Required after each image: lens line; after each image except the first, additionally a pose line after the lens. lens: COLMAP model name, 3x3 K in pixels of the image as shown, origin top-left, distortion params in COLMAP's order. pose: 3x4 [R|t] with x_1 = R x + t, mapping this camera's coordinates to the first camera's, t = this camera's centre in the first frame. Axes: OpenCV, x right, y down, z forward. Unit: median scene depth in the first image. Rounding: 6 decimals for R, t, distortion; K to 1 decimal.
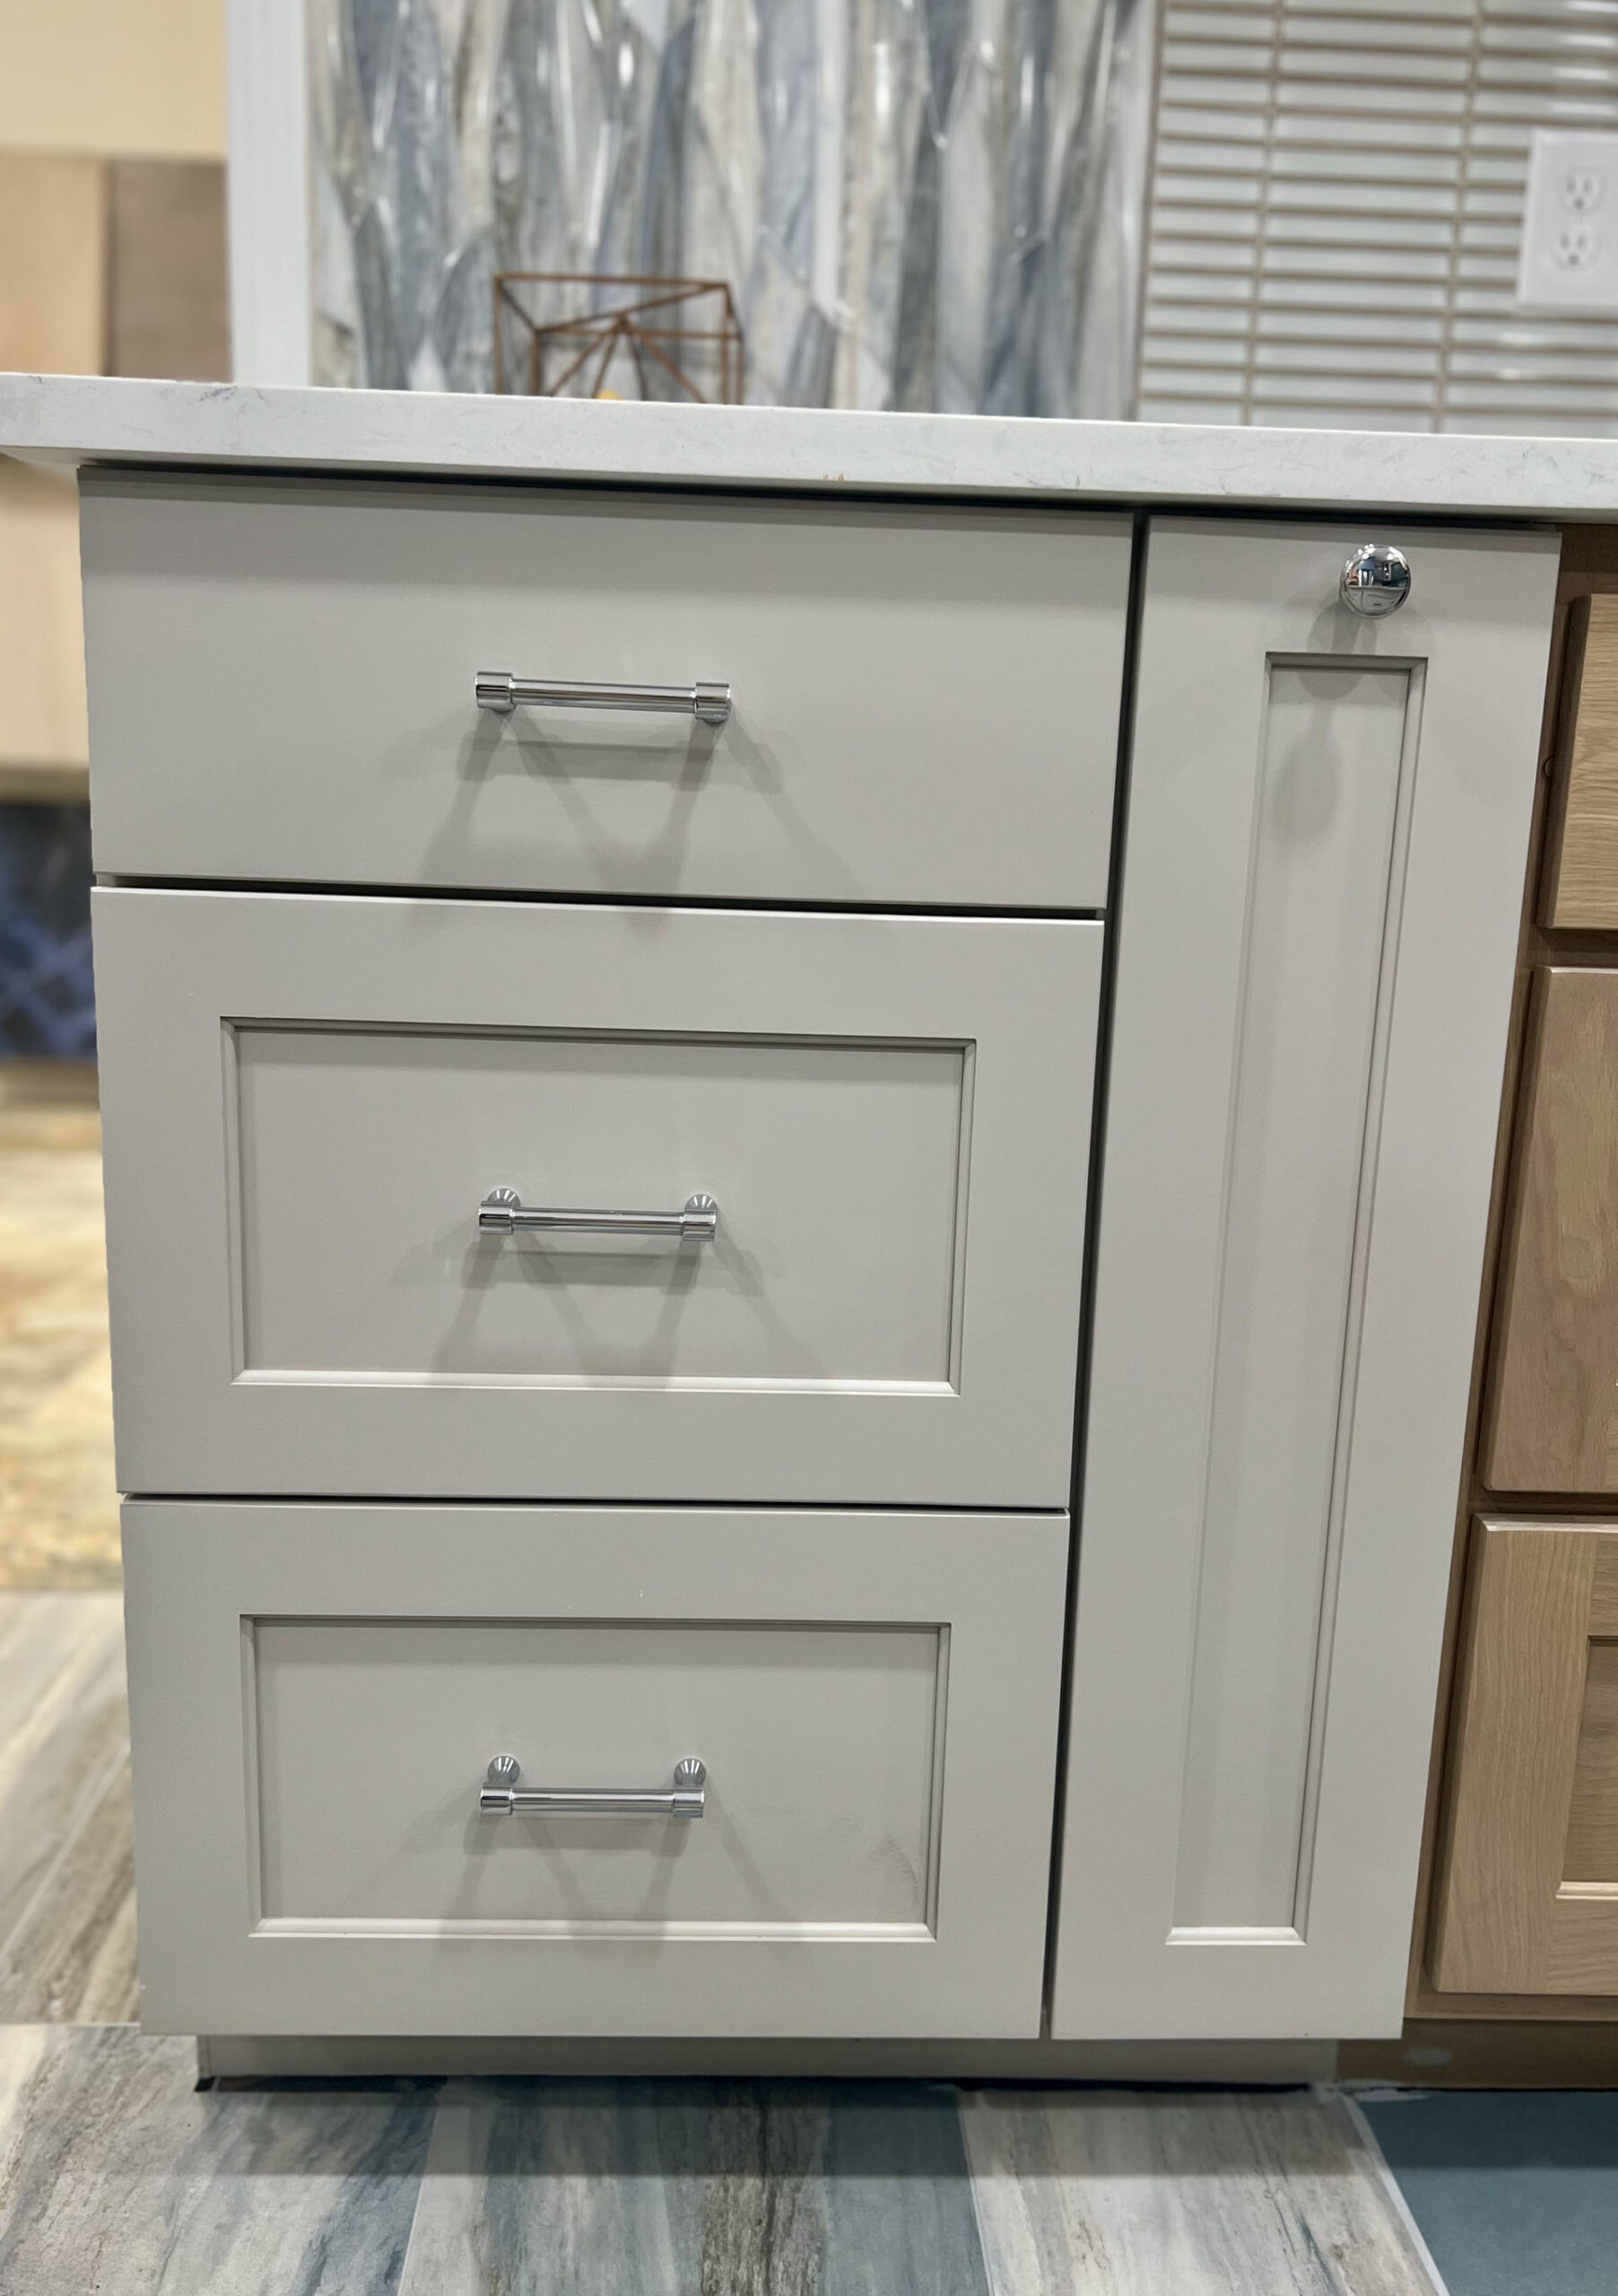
lens RADIAL K [[1869.4, 0, 817.8], [0, 1869.4, 1166.7], [0, 0, 1]] dist [0.028706, -0.027581]
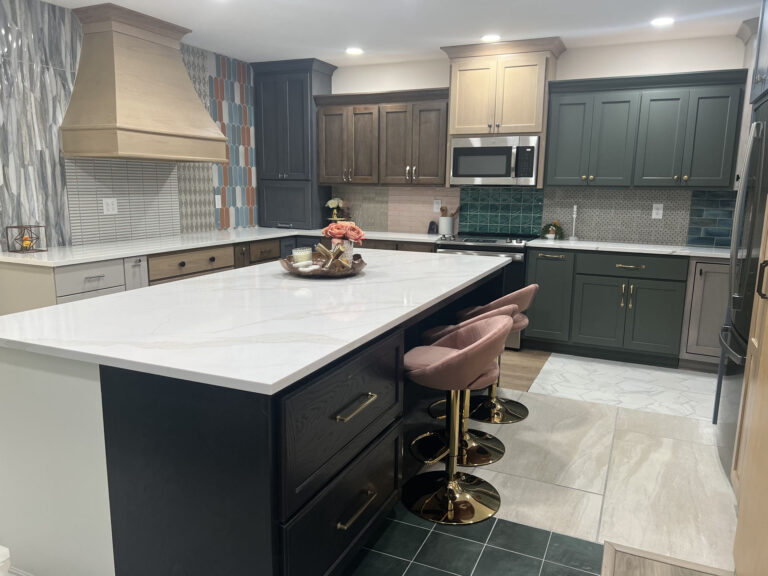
lens RADIAL K [[576.4, 0, 386.7], [0, 576.4, 294.3], [0, 0, 1]] dist [0.058389, -0.067015]
pose [[0.451229, -0.193803, 0.871110, -1.759654], [0.183593, 0.975414, 0.121909, -0.150131], [-0.873319, 0.104921, 0.475716, -1.766549]]
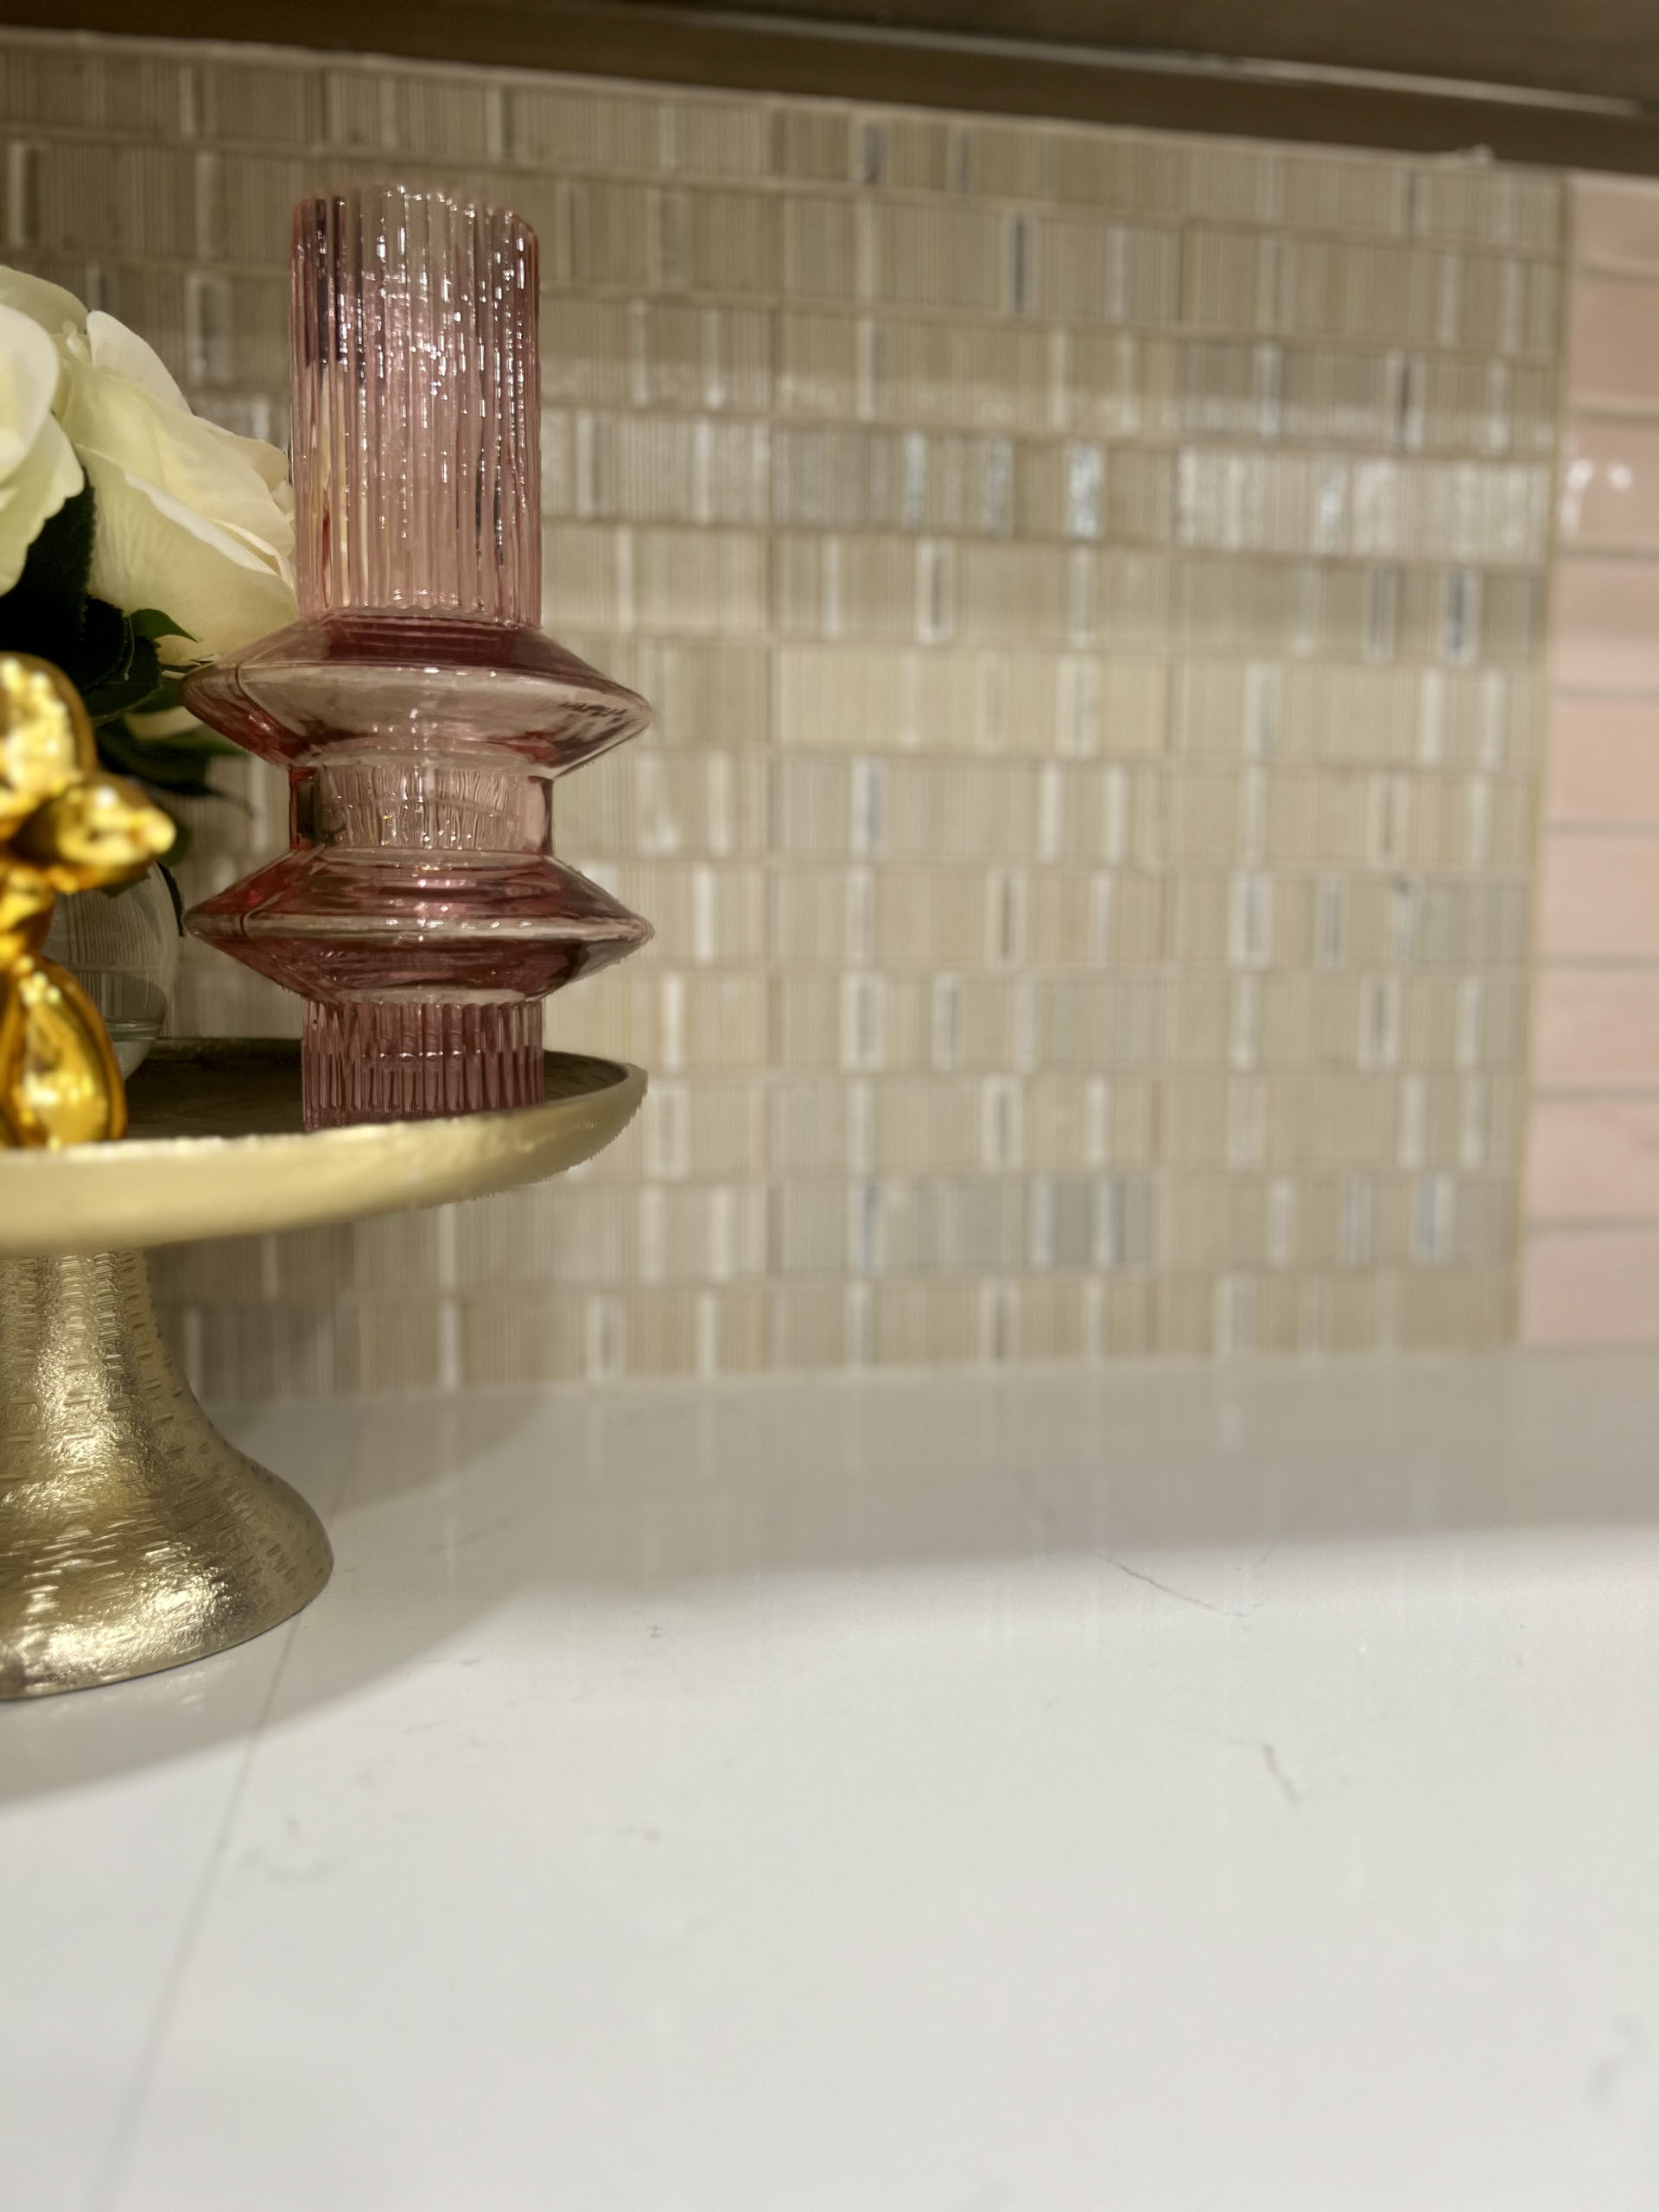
lens RADIAL K [[1660.1, 0, 813.1], [0, 1660.1, 1103.2], [0, 0, 1]] dist [0.058389, -0.067015]
pose [[-0.154151, -0.113696, 0.981484, 1.633576], [0.194081, 0.970521, 0.142908, -0.264494], [-0.968798, 0.212516, -0.127541, 0.447856]]
